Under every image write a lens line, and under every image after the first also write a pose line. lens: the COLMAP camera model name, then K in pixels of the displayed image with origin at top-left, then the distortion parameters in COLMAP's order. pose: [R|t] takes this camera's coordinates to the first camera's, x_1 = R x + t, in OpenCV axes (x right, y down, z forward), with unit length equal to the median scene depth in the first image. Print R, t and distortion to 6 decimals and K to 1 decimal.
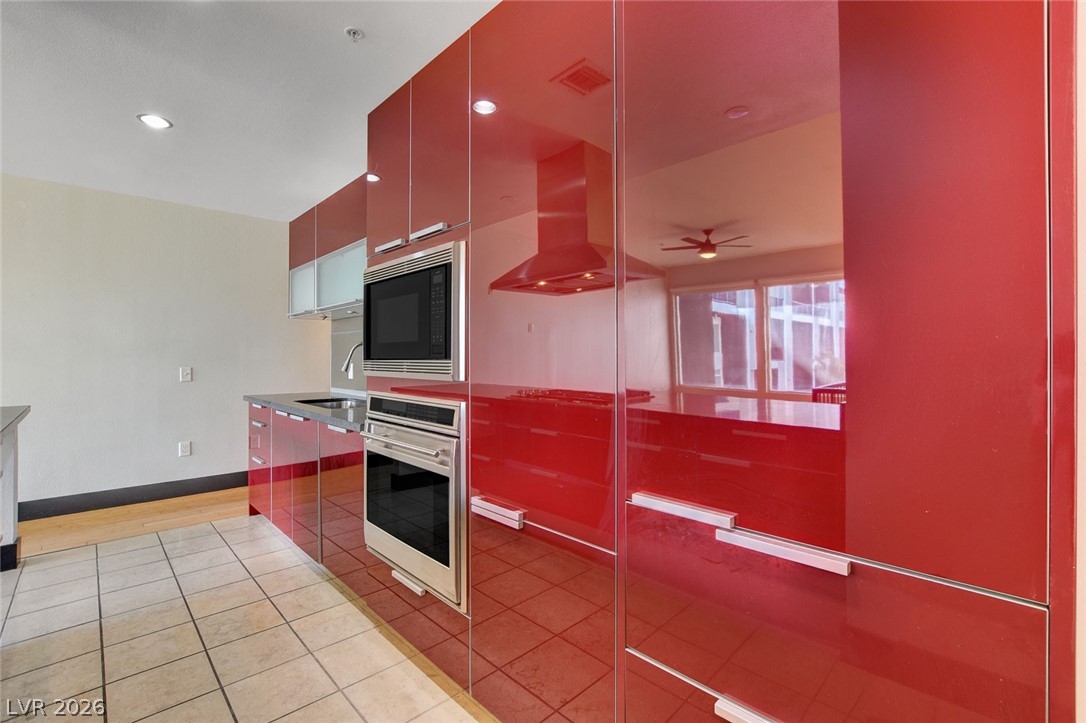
lens RADIAL K [[478.6, 0, 548.1], [0, 478.6, 353.6], [0, 0, 1]] dist [-0.014981, 0.000600]
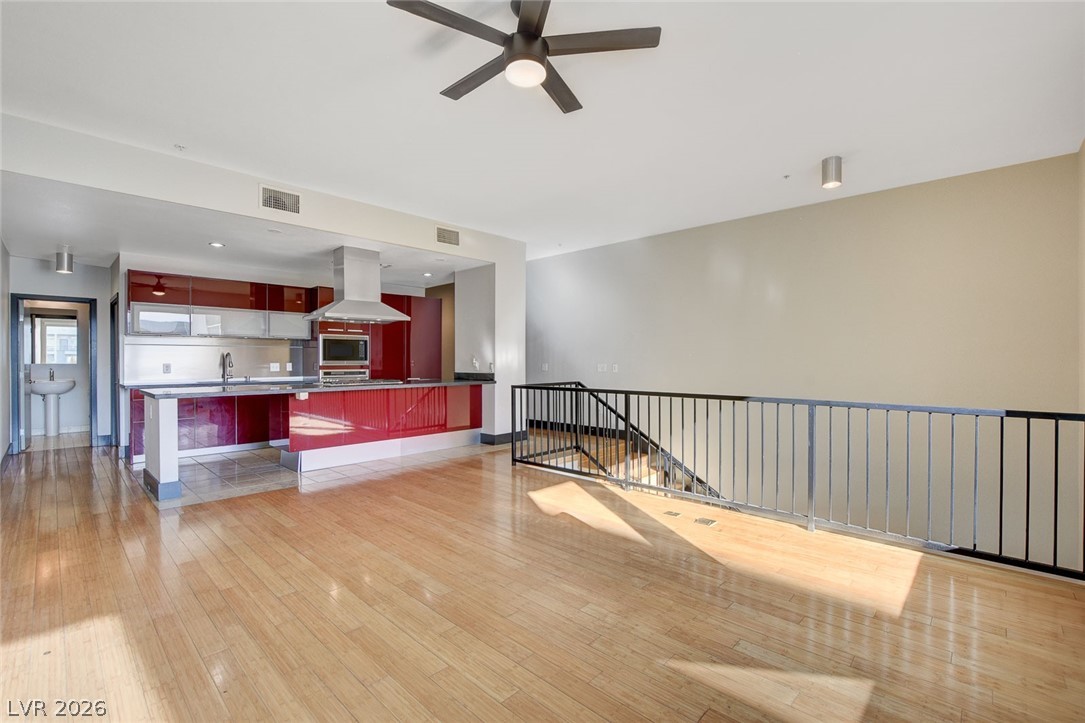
lens RADIAL K [[474.7, 0, 552.9], [0, 474.7, 360.8], [0, 0, 1]] dist [-0.018574, 0.000045]
pose [[-0.048742, 0.004644, 0.998801, -4.697210], [-0.004089, 0.999980, -0.004849, 0.027909], [-0.998803, -0.004320, -0.048722, -0.583112]]
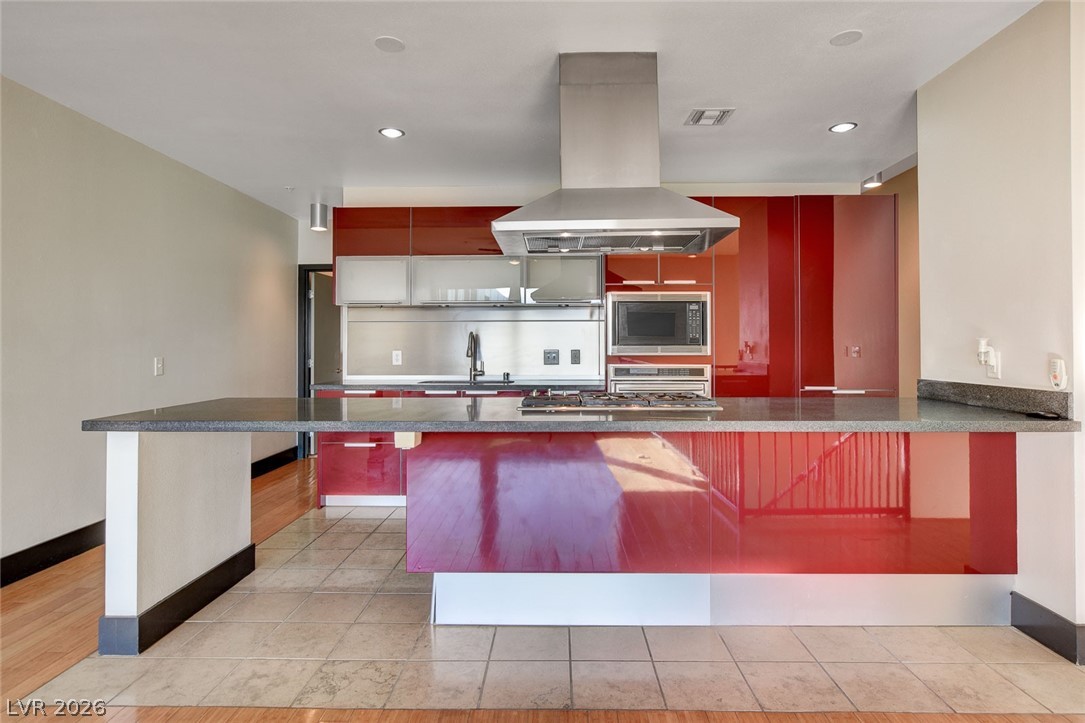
lens RADIAL K [[596.8, 0, 543.4], [0, 596.8, 334.0], [0, 0, 1]] dist [0.000233, -0.021707]
pose [[0.710257, 0.018684, 0.703694, -2.494288], [-0.006224, 0.999775, -0.020264, 0.018384], [-0.703915, 0.010013, 0.710214, -0.394164]]
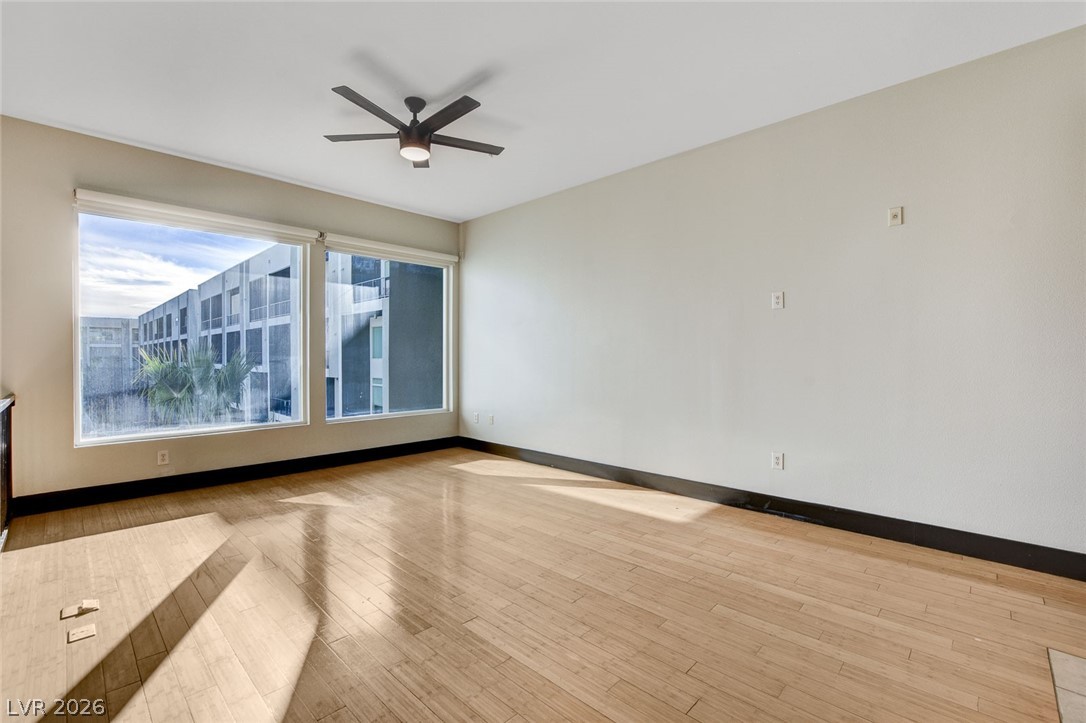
lens RADIAL K [[472.2, 0, 551.8], [0, 472.2, 362.7], [0, 0, 1]] dist [-0.000958, -0.016051]
pose [[0.041797, 0.017540, -0.998972, -1.335068], [0.003397, 0.999838, 0.017697, 0.013427], [0.999120, -0.004133, 0.041730, -0.087431]]
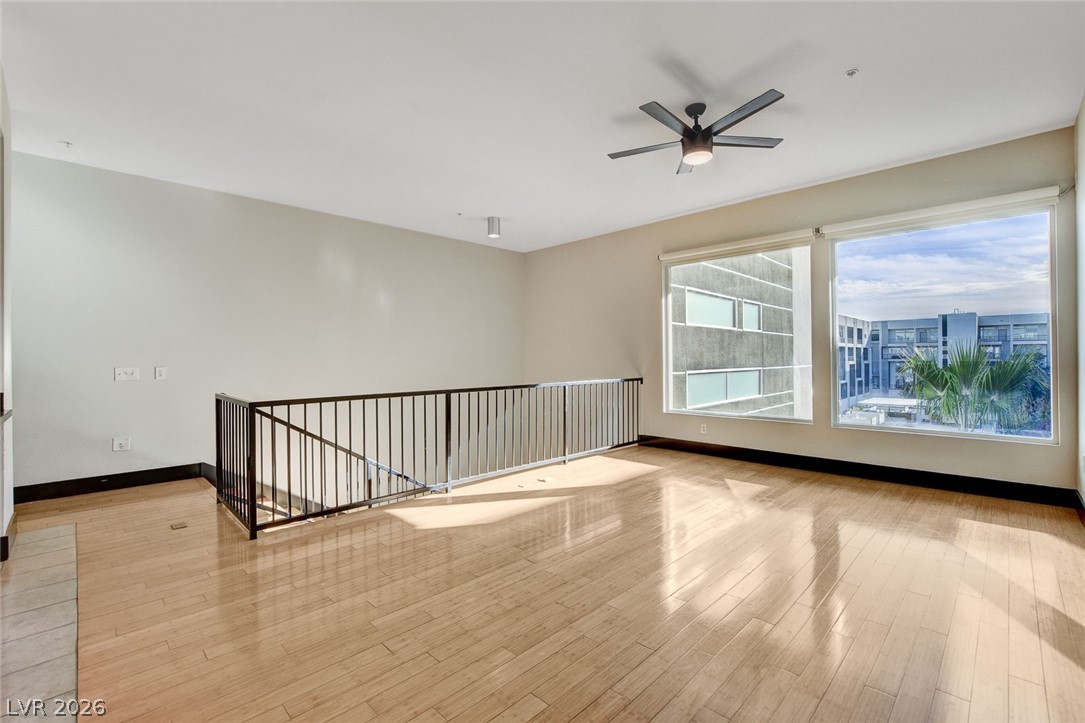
lens RADIAL K [[474.7, 0, 552.9], [0, 474.7, 360.8], [0, 0, 1]] dist [-0.018574, 0.000045]
pose [[-0.999444, 0.013345, -0.030556, -2.637988], [0.013288, 0.999910, 0.002055, 0.024789], [0.030580, 0.001648, -0.999531, 1.397233]]
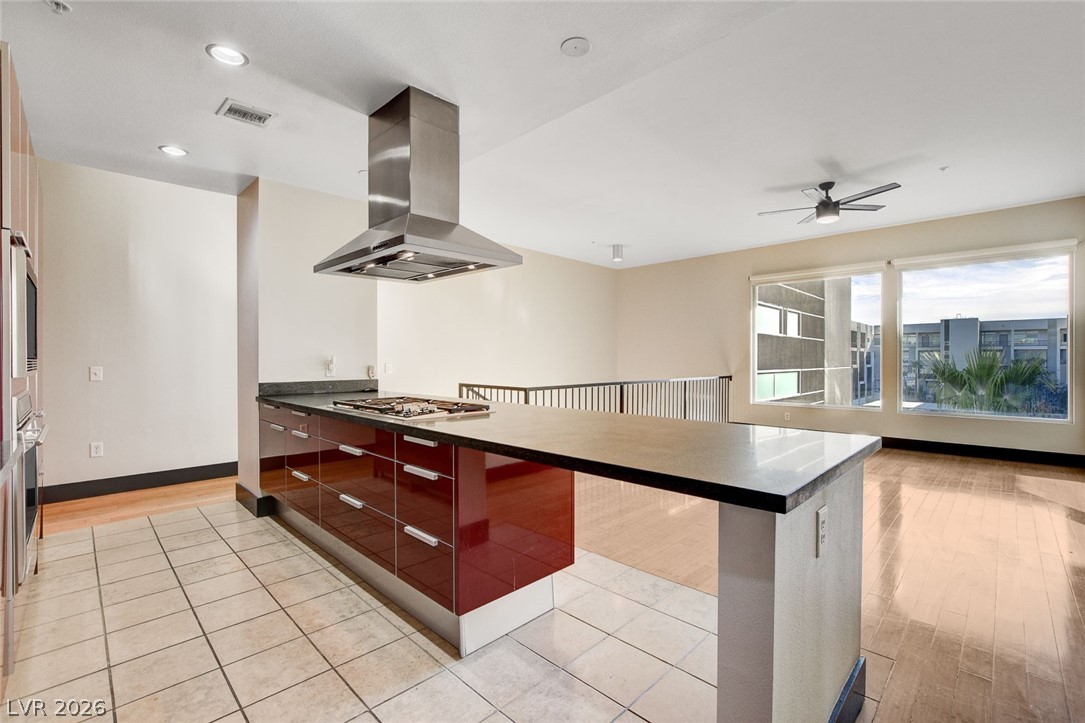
lens RADIAL K [[476.8, 0, 558.3], [0, 476.8, 367.2], [0, 0, 1]] dist [-0.012853, 0.000212]
pose [[-0.999065, 0.006996, -0.042657, -1.582317], [0.006495, 0.999908, 0.011869, 0.028087], [0.042736, 0.011581, -0.999019, 2.210657]]
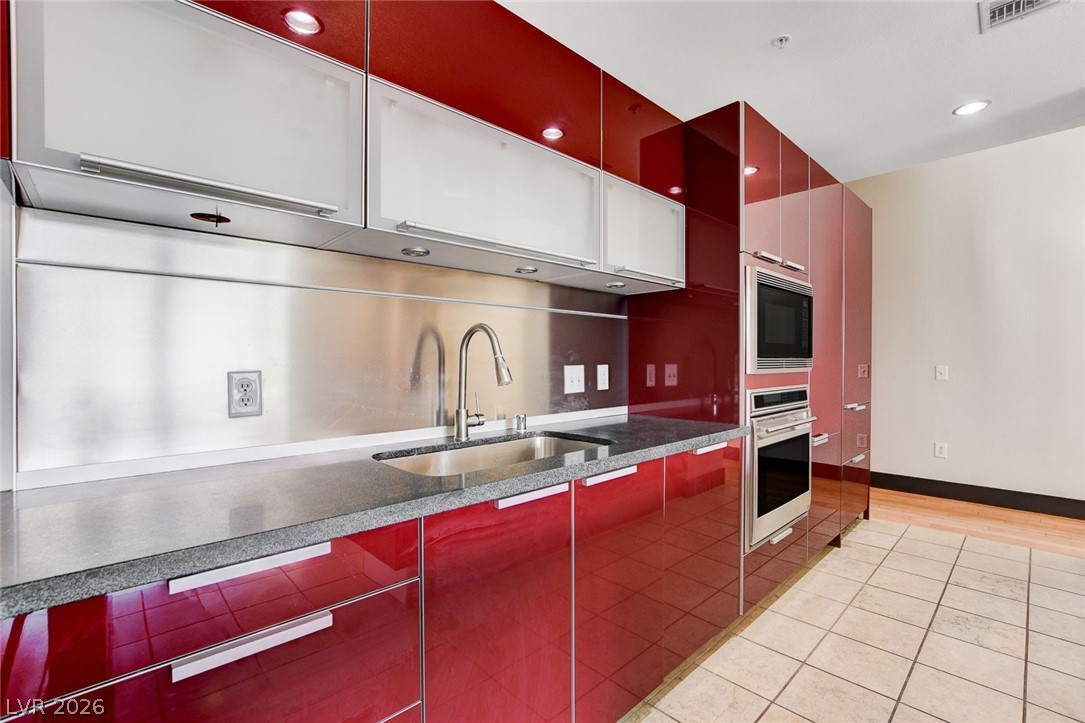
lens RADIAL K [[474.7, 0, 552.9], [0, 474.7, 360.8], [0, 0, 1]] dist [-0.018574, 0.000045]
pose [[0.013296, 0.004127, 0.999903, -1.679685], [-0.002591, 0.999988, -0.004093, 0.028935], [-0.999908, -0.002537, 0.013306, 1.724517]]
